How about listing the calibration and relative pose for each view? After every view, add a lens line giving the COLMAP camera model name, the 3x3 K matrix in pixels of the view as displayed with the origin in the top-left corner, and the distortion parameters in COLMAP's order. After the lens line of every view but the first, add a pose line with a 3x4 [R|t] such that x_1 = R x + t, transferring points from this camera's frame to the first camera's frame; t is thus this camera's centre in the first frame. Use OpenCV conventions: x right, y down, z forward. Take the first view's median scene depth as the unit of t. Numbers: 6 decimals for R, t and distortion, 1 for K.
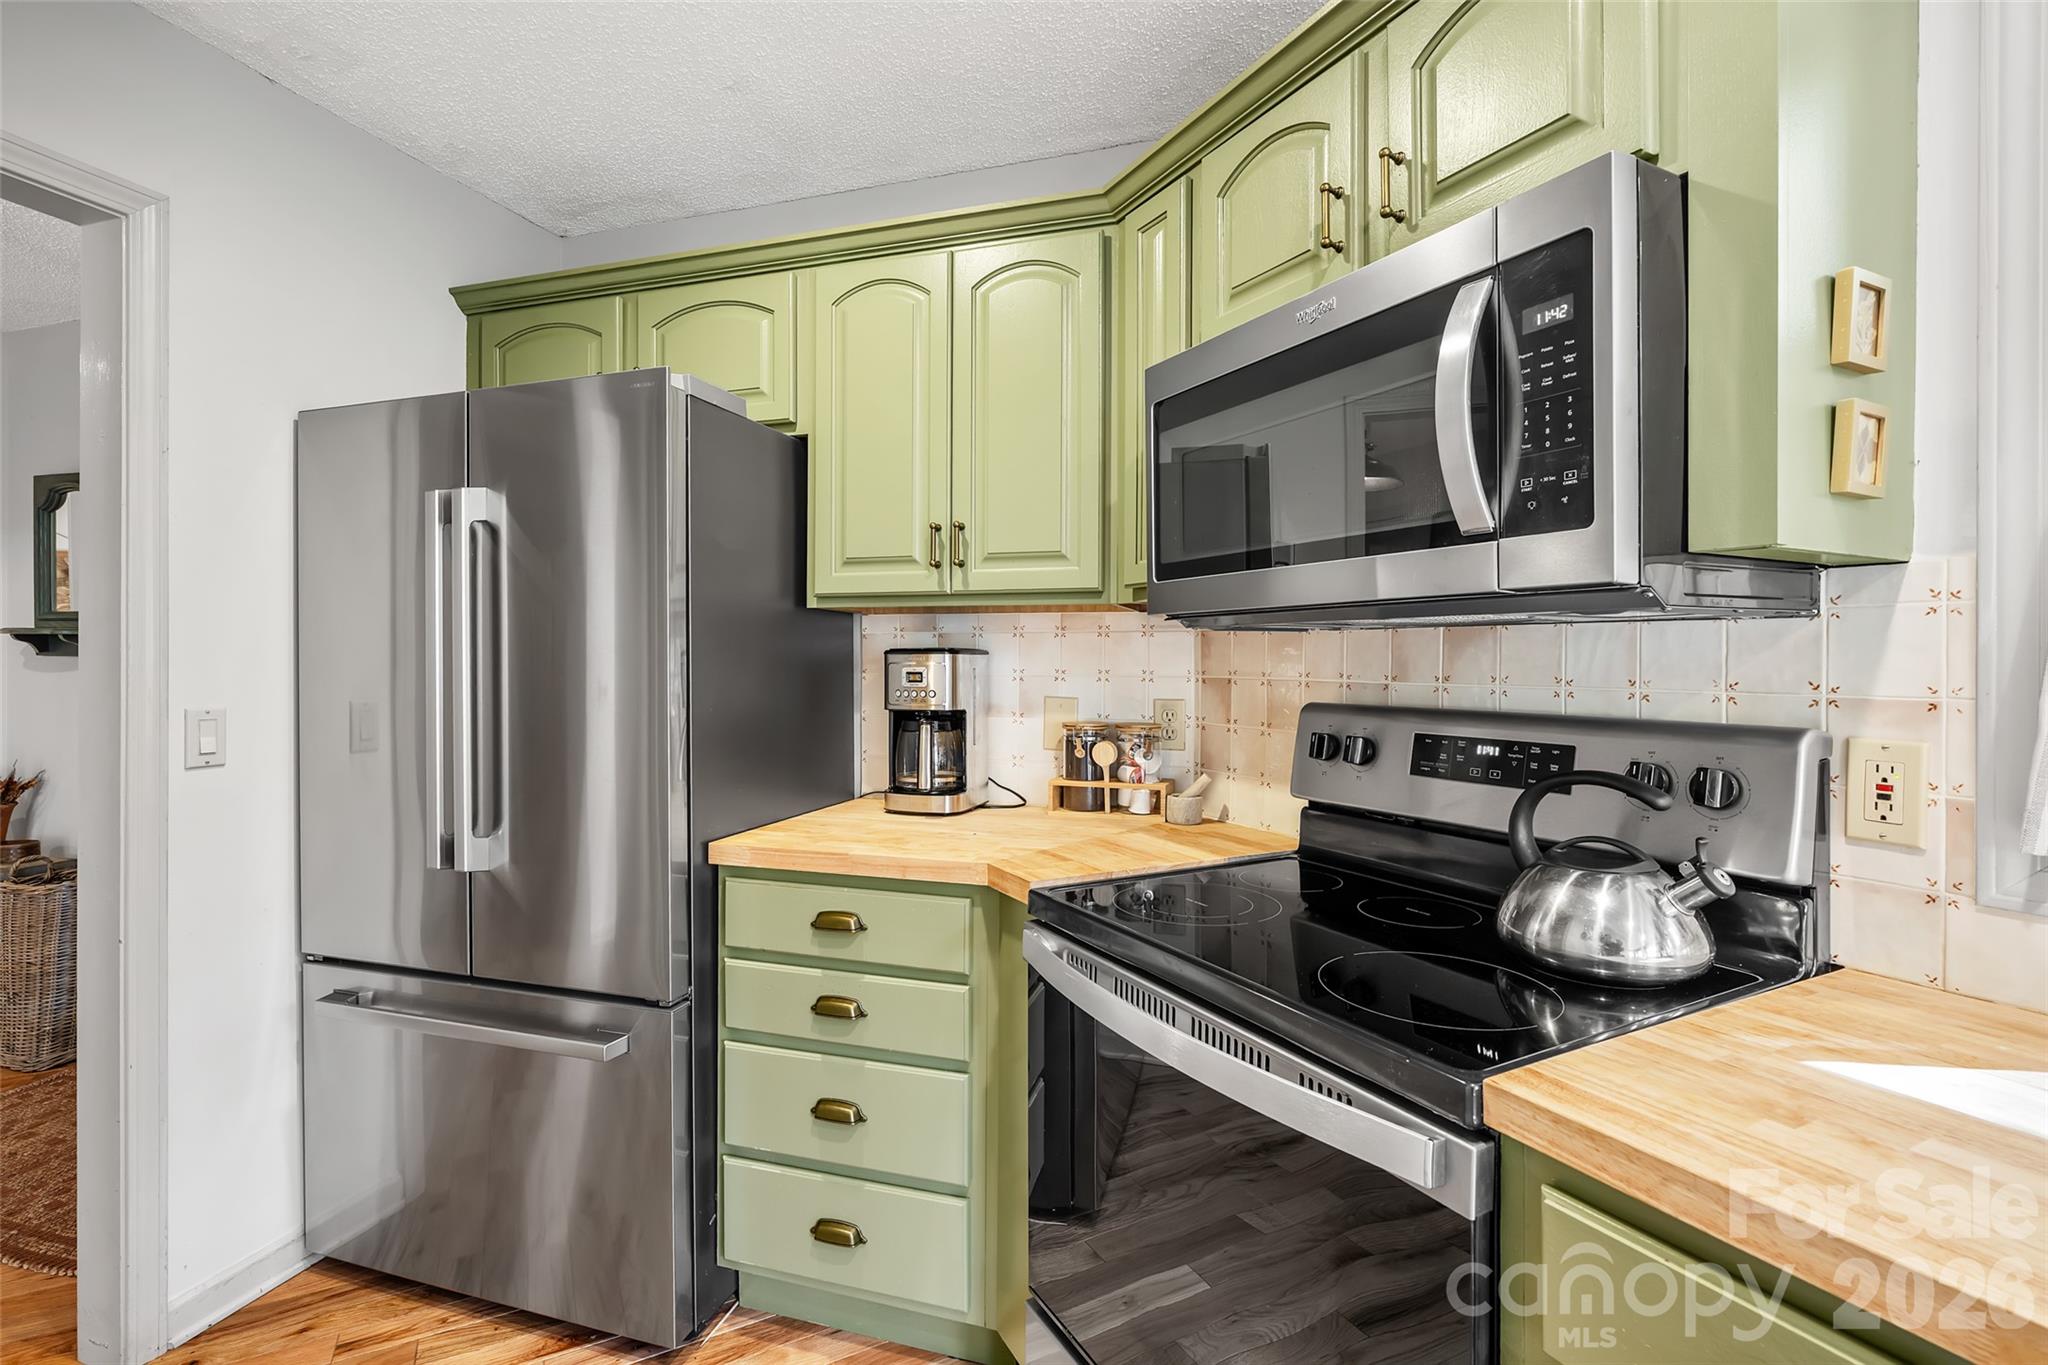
lens RADIAL K [[942.7, 0, 1024.0], [0, 942.7, 682.5], [0, 0, 1]] dist [-0.002502, 0.000365]
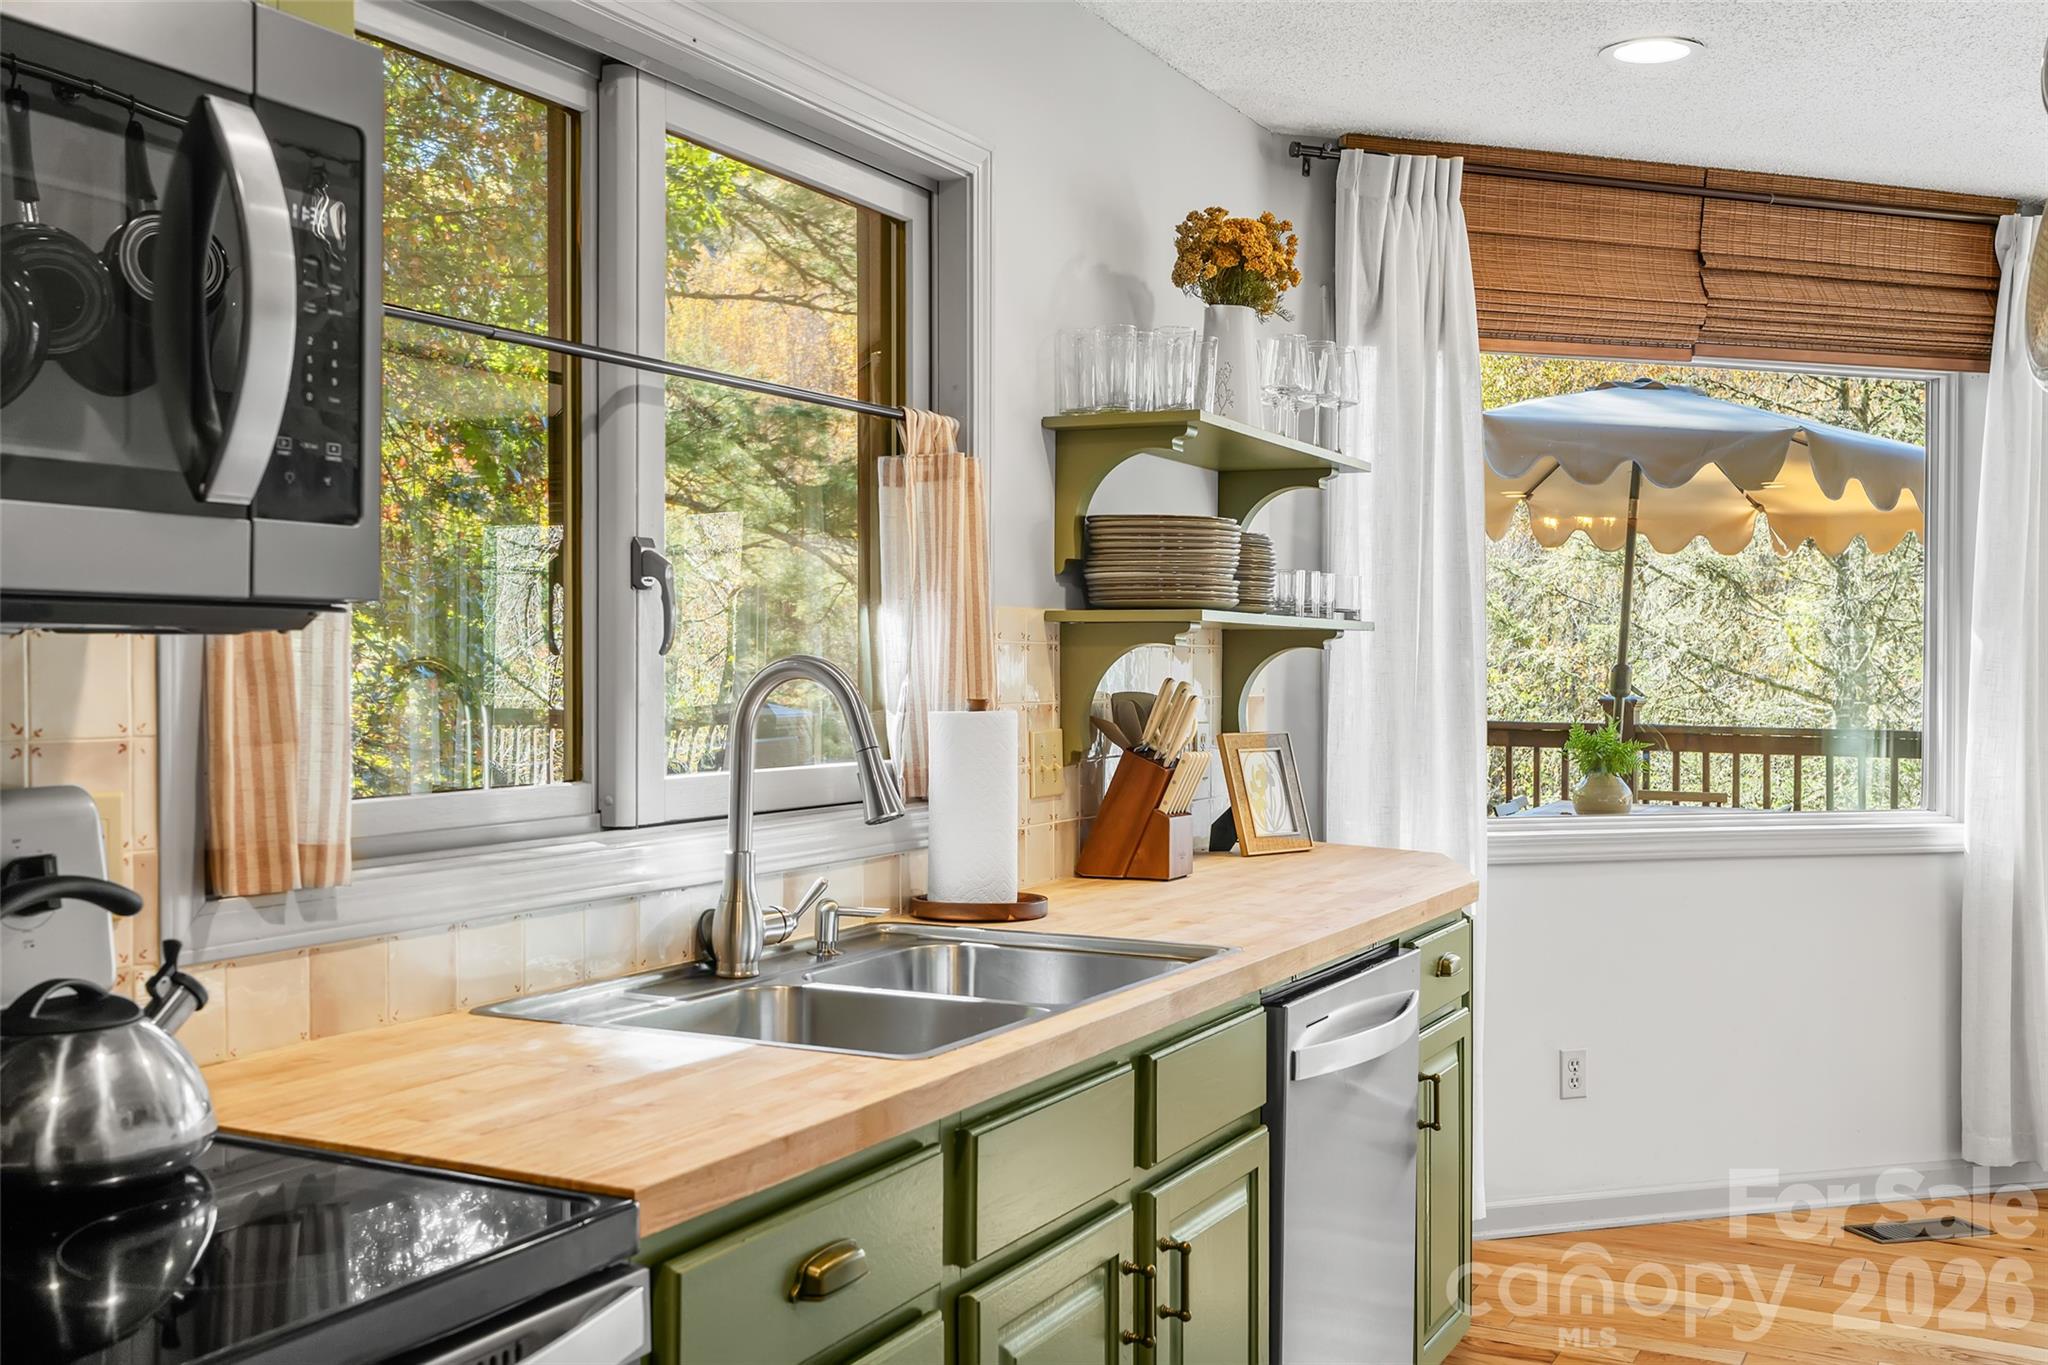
lens RADIAL K [[2024.1, 0, 1024.0], [0, 2024.1, 682.5], [0, 0, 1]] dist [-0.007779, -0.006538]
pose [[-0.572082, -0.012319, 0.820104, -0.953870], [0.015885, 0.999533, 0.026096, -0.065843], [-0.820043, 0.027957, -0.571619, 1.366703]]
